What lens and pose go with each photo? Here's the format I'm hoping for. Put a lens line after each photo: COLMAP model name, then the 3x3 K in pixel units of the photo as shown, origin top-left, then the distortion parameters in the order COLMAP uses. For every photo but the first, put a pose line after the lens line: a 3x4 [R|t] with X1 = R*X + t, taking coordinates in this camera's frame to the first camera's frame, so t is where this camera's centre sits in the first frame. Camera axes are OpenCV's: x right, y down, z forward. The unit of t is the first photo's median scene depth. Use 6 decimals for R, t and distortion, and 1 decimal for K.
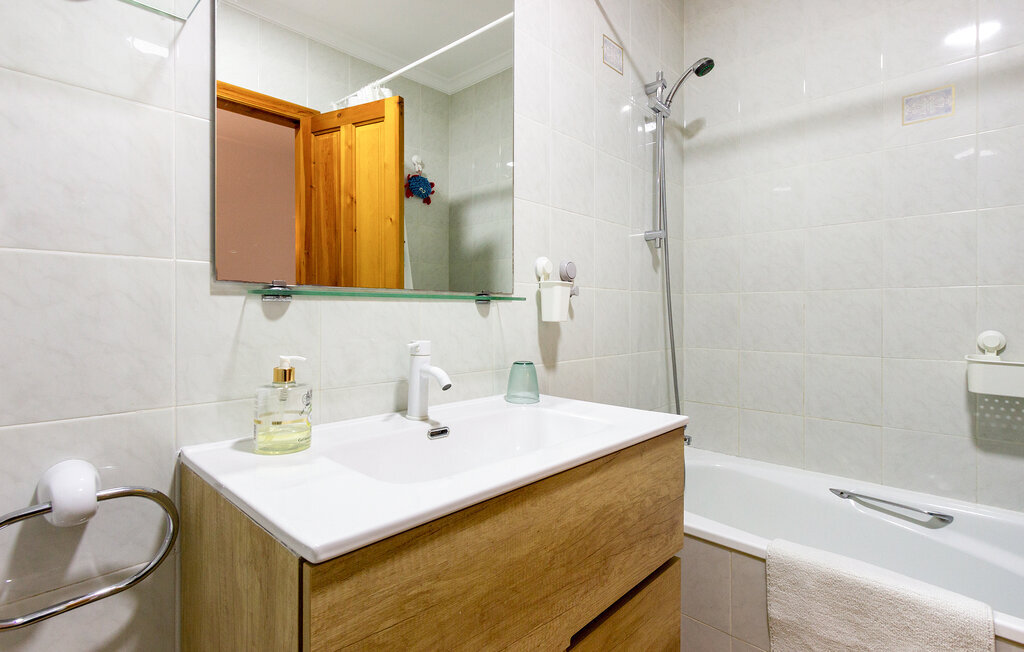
lens RADIAL K [[489.8, 0, 512.0], [0, 489.8, 326.0], [0, 0, 1]] dist [0.000693, 0.000003]
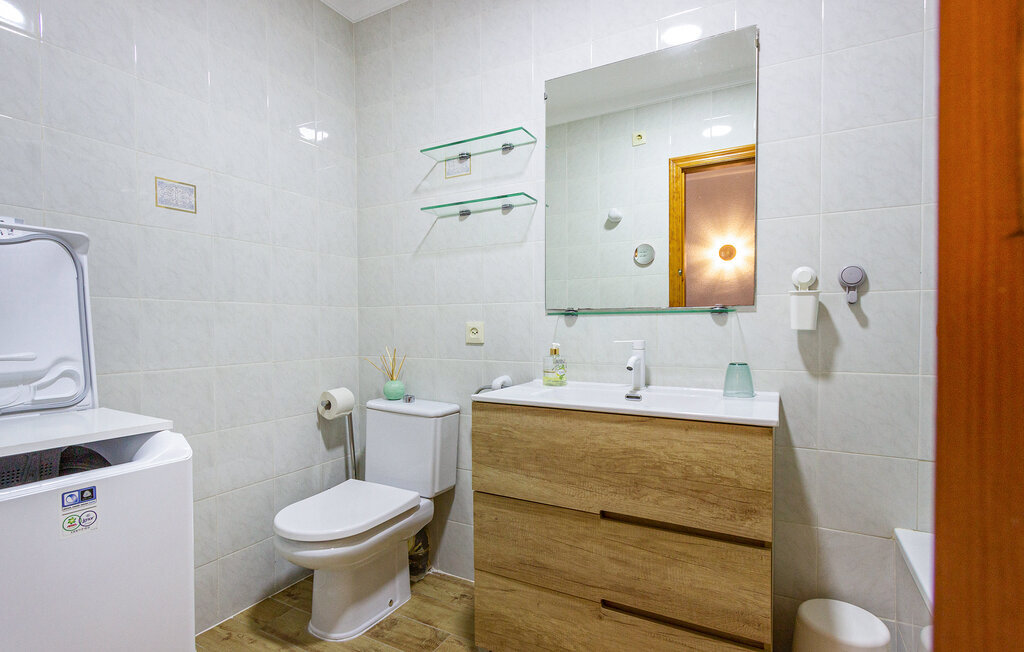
lens RADIAL K [[489.8, 0, 512.0], [0, 489.8, 326.0], [0, 0, 1]] dist [0.000693, 0.000003]
pose [[0.252269, 0.000114, -0.967657, 1.537497], [-0.014579, 0.999887, -0.003683, -0.006445], [0.967547, 0.015036, 0.252242, 0.223437]]
